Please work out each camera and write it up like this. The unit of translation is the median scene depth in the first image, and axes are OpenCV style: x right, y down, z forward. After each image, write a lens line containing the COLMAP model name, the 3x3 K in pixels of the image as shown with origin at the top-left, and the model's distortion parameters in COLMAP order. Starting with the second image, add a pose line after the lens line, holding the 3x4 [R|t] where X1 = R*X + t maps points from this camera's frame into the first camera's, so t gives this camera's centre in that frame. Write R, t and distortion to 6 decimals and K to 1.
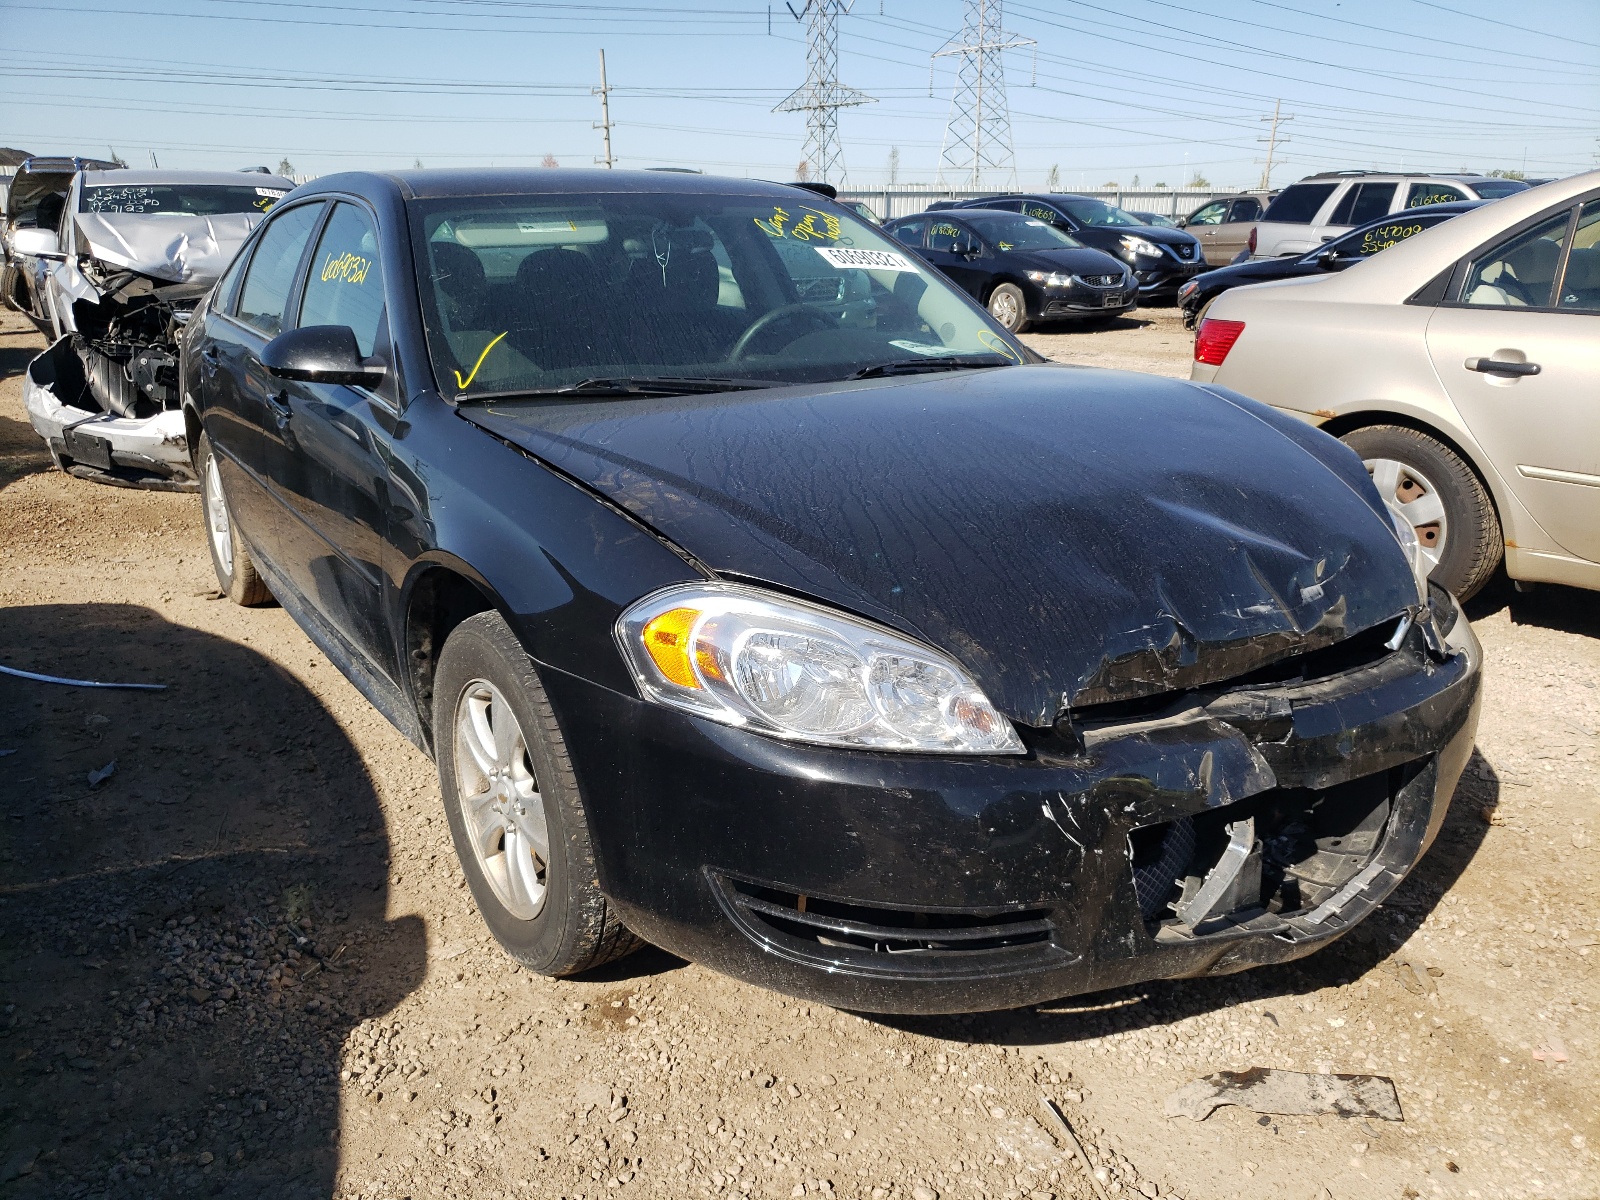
lens RADIAL K [[1225.3, 0, 800.0], [0, 1225.3, 600.0], [0, 0, 1]] dist [-0.004423, -0.099194]
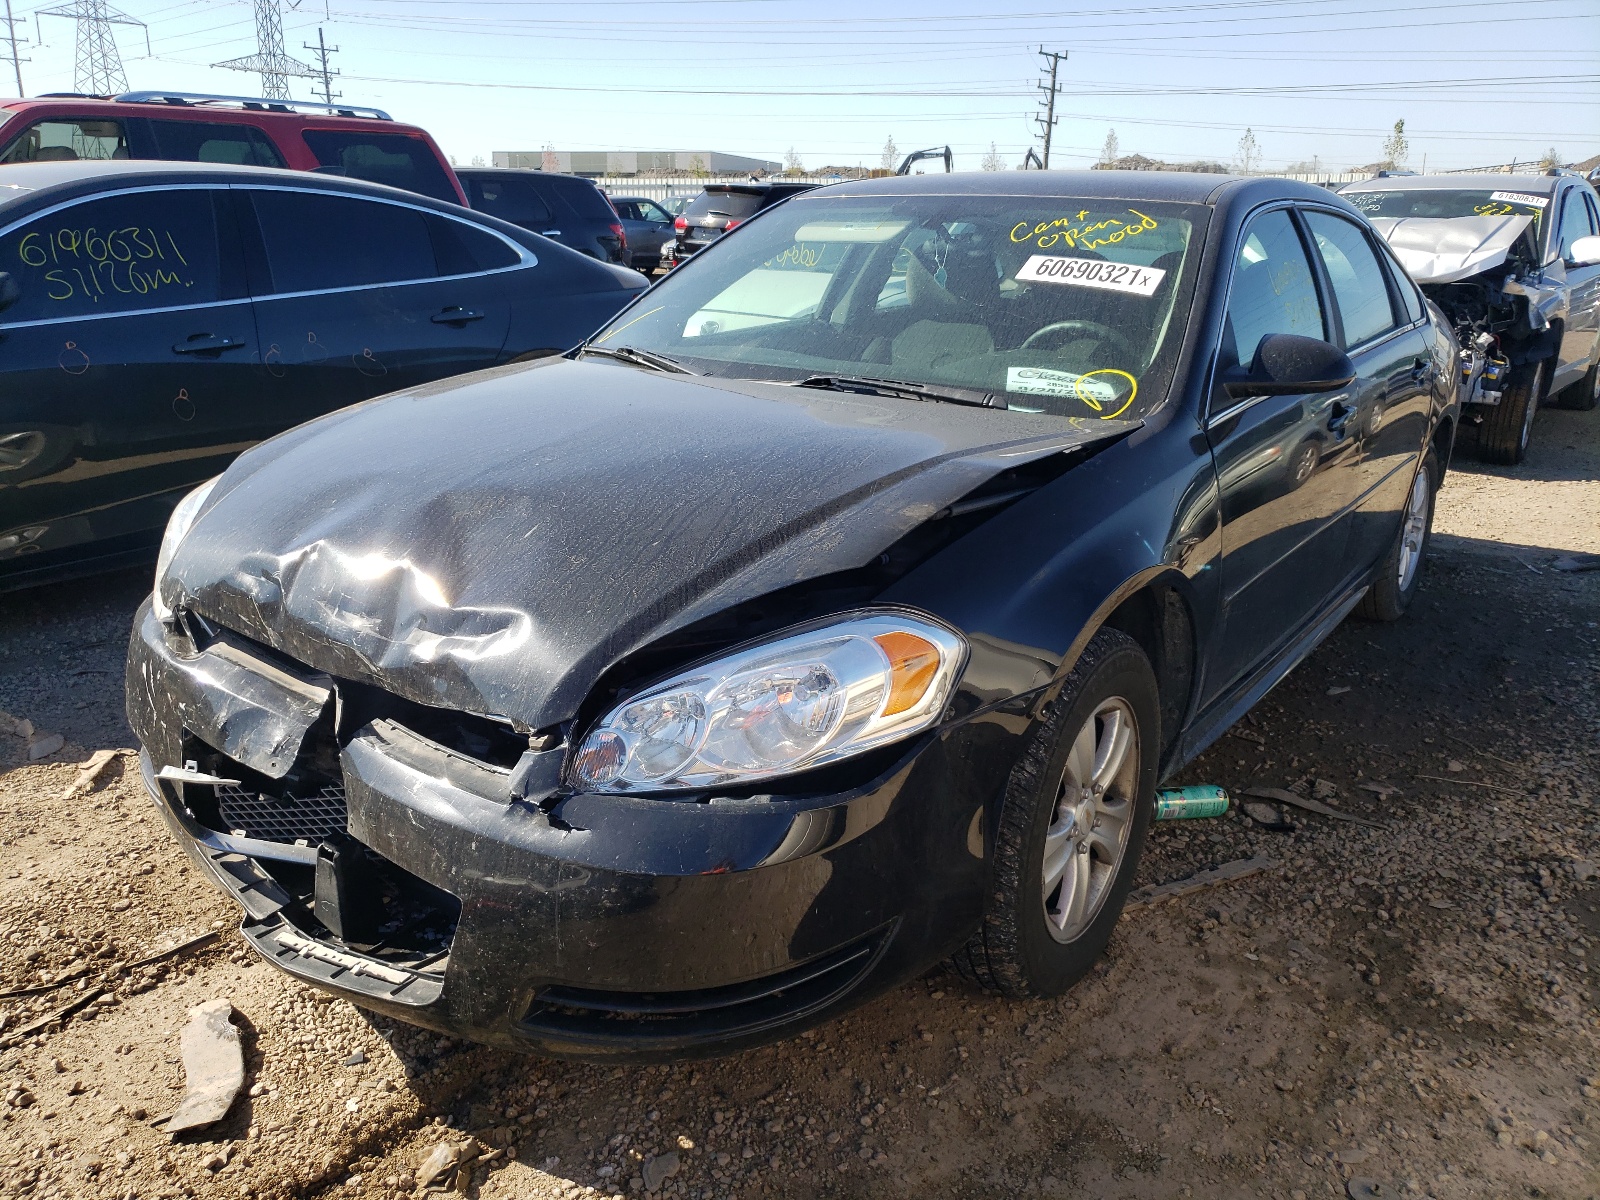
lens RADIAL K [[1212.9, 0, 800.0], [0, 1212.9, 600.0], [0, 0, 1]] dist [0.060006, -0.075155]
pose [[0.375588, 0.296815, -0.877972, 1.349479], [-0.297240, 0.935863, 0.189229, -0.295084], [0.877828, 0.189896, 0.439725, 0.877290]]
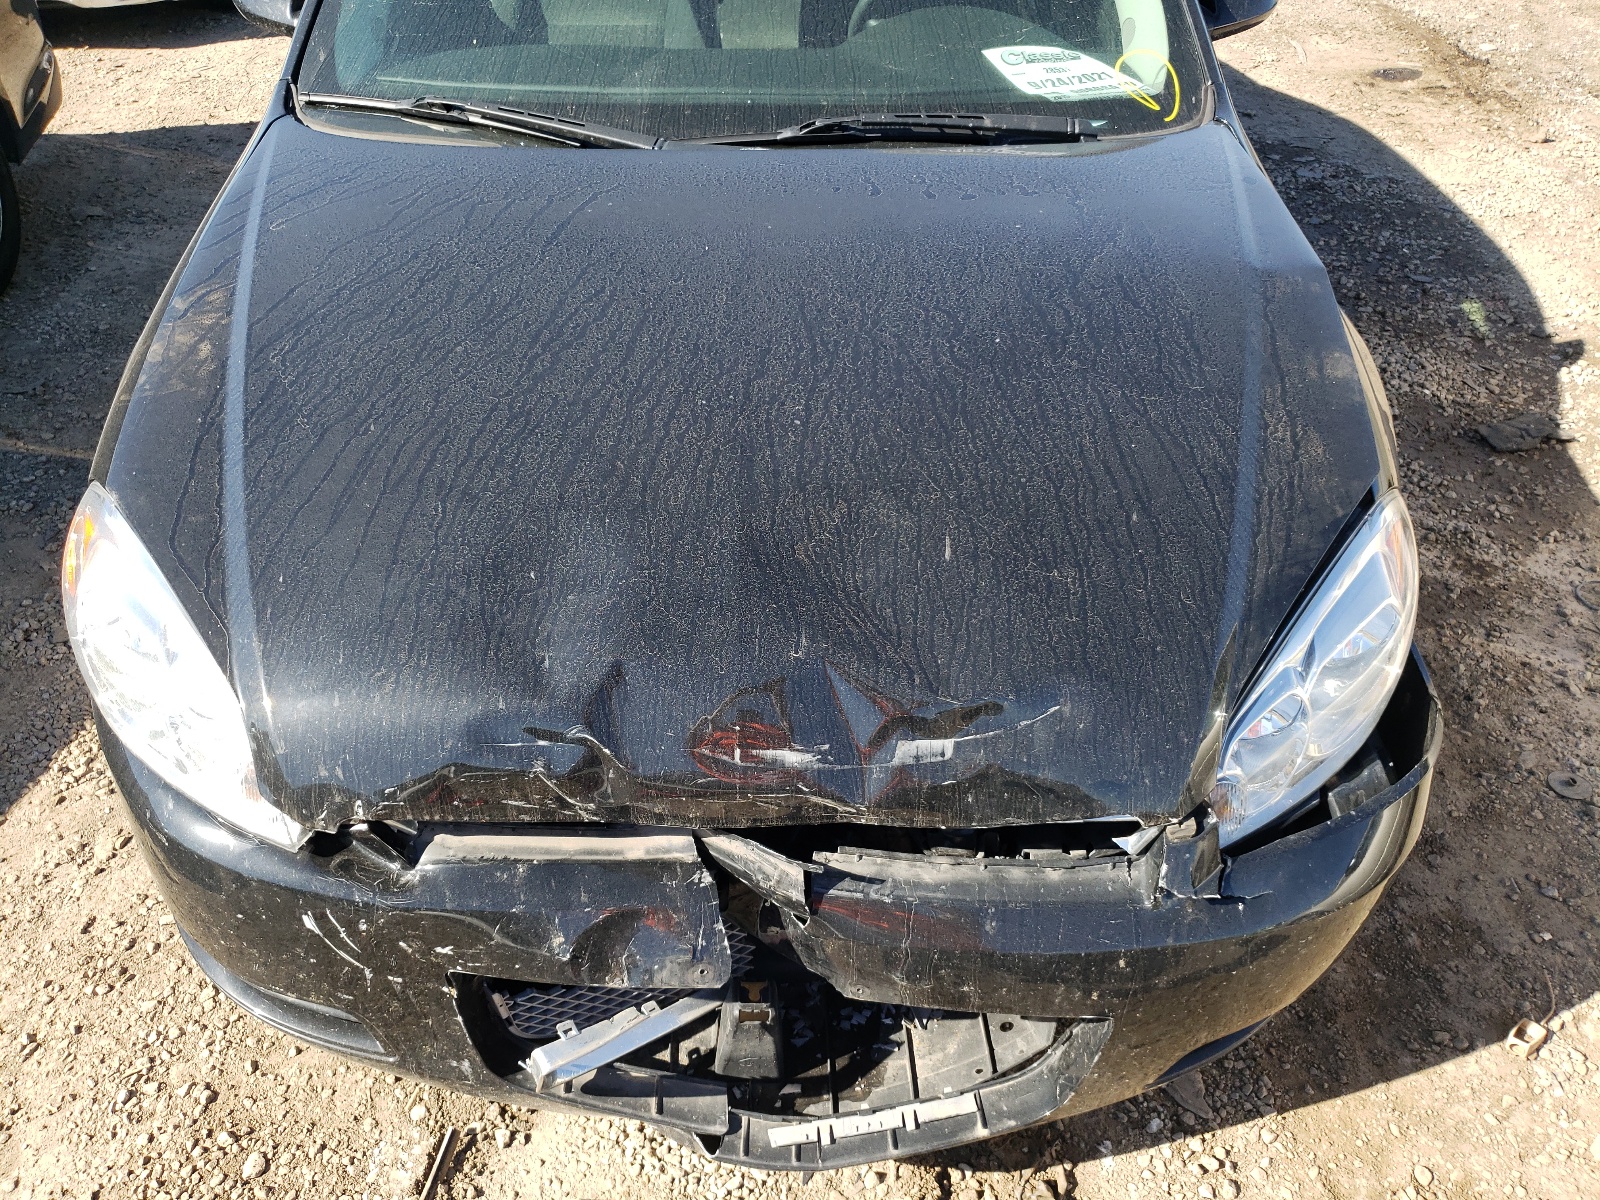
lens RADIAL K [[1212.9, 0, 800.0], [0, 1212.9, 600.0], [0, 0, 1]] dist [0.060006, -0.075155]
pose [[0.844539, 0.354610, -0.401256, 0.615299], [-0.168002, 0.886945, 0.430237, -0.352851], [0.508458, -0.295940, 0.808635, 0.494910]]
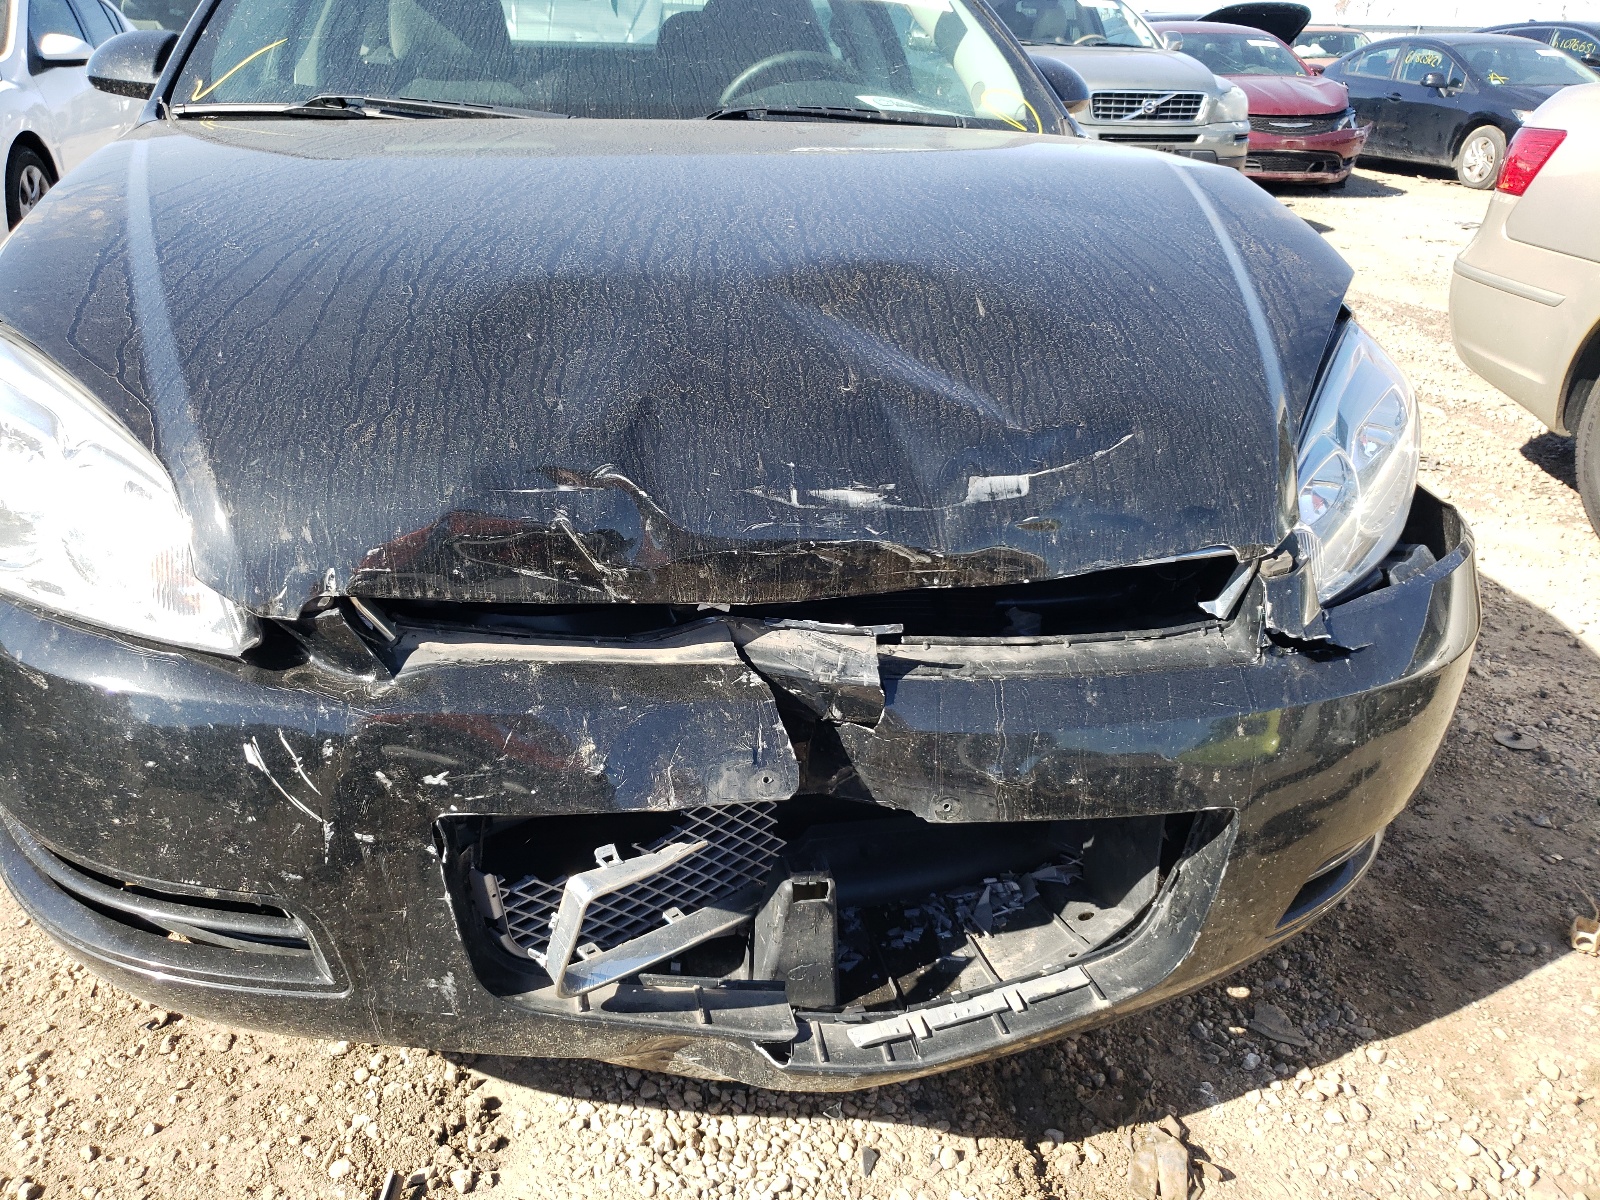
lens RADIAL K [[1222.6, 0, 794.7], [0, 1222.6, 579.0], [0, 0, 1]] dist [0.036814, -0.039686]
pose [[0.930759, 0.173350, -0.321927, 0.542112], [-0.138627, 0.982038, 0.128003, -0.024184], [0.338334, -0.074512, 0.938072, 0.449334]]
